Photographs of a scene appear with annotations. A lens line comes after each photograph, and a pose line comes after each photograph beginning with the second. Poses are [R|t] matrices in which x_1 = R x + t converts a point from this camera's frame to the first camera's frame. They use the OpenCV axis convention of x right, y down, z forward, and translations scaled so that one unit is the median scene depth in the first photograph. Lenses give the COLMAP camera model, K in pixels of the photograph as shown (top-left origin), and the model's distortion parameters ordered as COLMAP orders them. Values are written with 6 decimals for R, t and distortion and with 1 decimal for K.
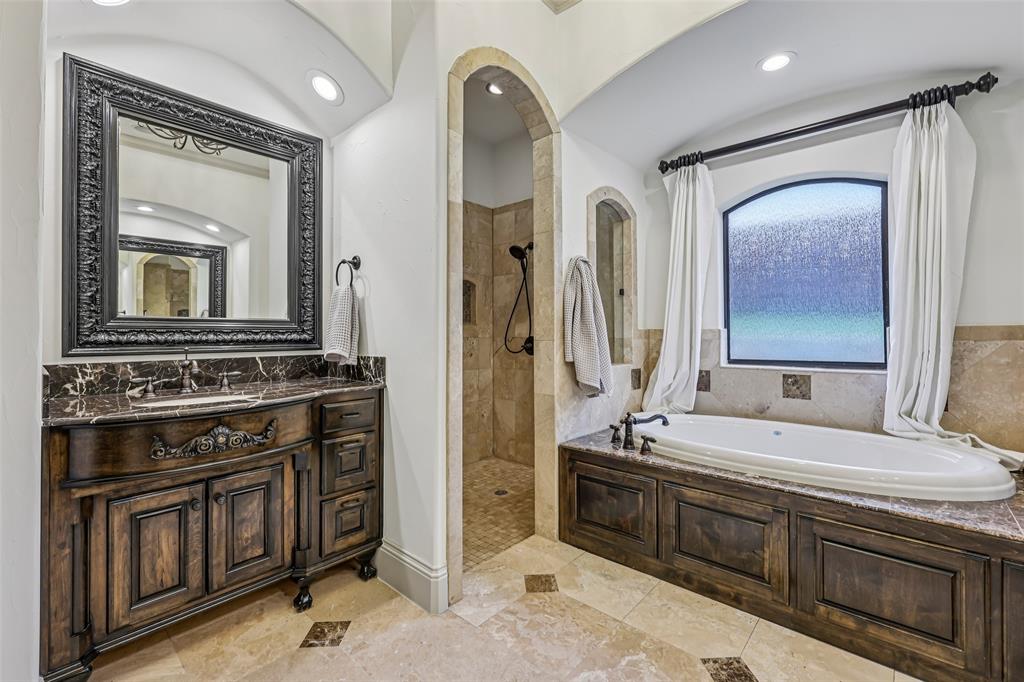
lens RADIAL K [[423.3, 0, 514.8], [0, 423.3, 333.0], [0, 0, 1]] dist [-0.000647, 0.000251]
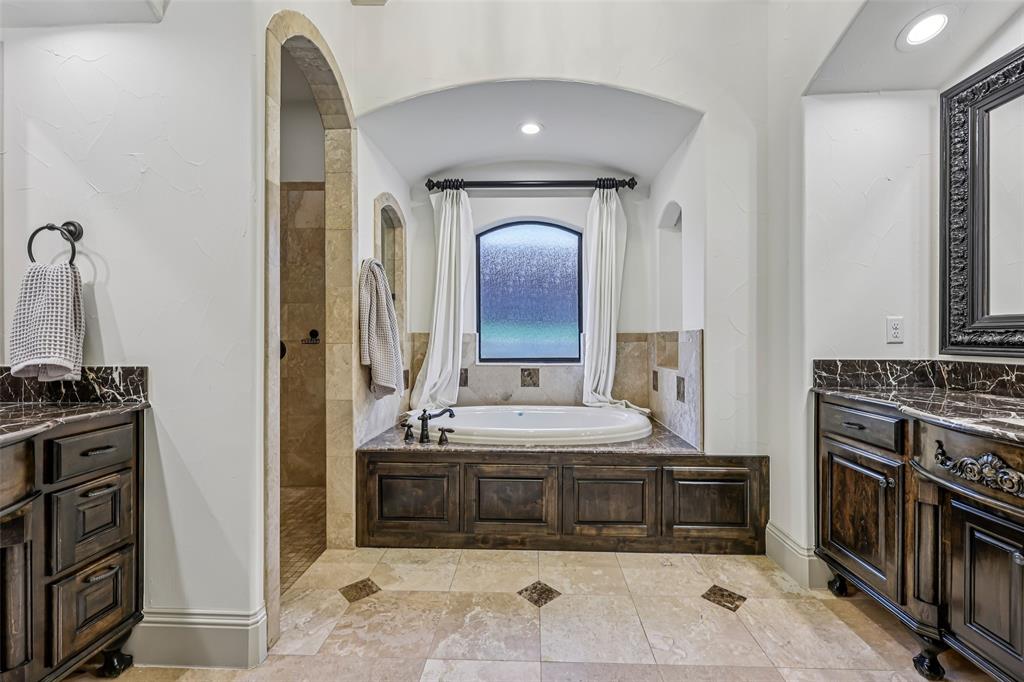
lens RADIAL K [[417.3, 0, 513.4], [0, 417.3, 342.4], [0, 0, 1]] dist [0.000559, -0.000101]
pose [[0.782241, -0.003770, 0.622964, -0.246284], [-0.005086, 0.999910, 0.012438, 0.001701], [-0.622955, -0.012898, 0.782152, 0.024595]]
